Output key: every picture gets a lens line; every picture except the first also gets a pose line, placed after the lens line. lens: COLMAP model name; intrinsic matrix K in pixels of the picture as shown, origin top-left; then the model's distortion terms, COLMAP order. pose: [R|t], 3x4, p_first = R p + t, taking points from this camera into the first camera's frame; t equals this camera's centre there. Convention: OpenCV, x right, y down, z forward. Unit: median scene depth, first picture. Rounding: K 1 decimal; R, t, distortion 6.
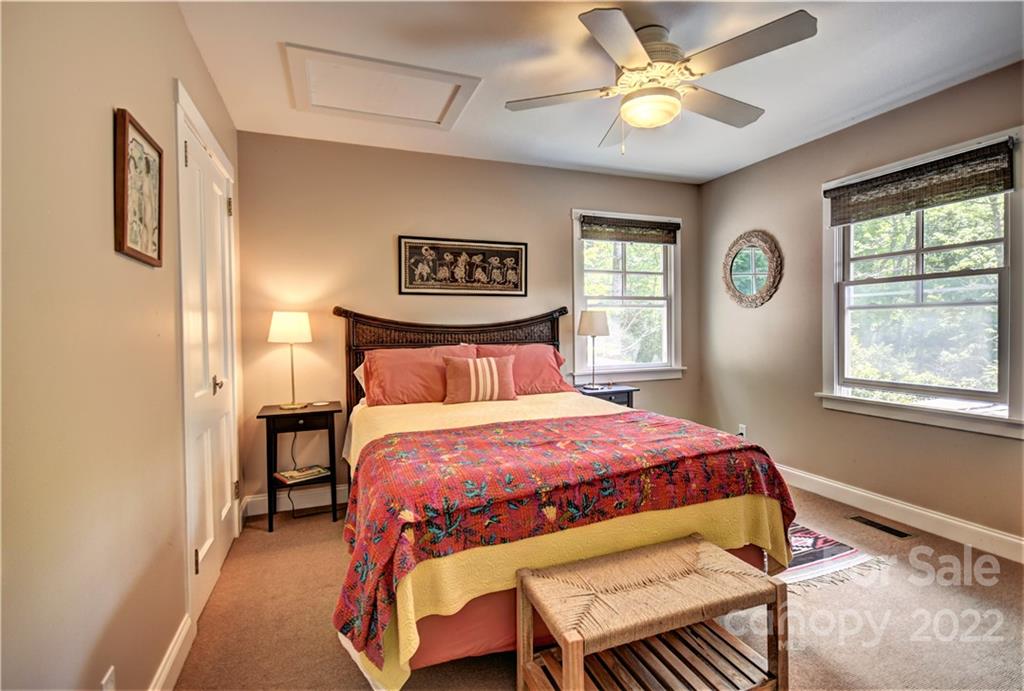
lens RADIAL K [[483.8, 0, 513.3], [0, 483.8, 332.8], [0, 0, 1]] dist [-0.000637, -0.000048]
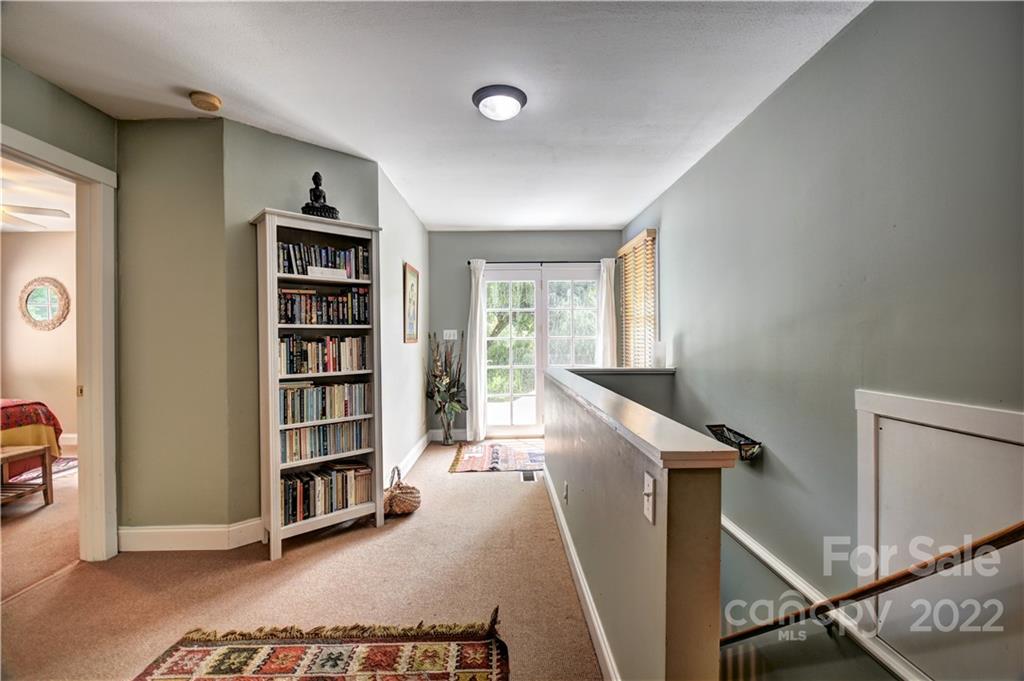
lens RADIAL K [[452.6, 0, 514.7], [0, 452.6, 339.4], [0, 0, 1]] dist [0.025627, -0.019852]
pose [[0.330407, 0.005643, 0.943822, -0.634551], [0.020220, 0.999710, -0.013056, 0.037625], [-0.943622, 0.023398, 0.330197, -1.509669]]
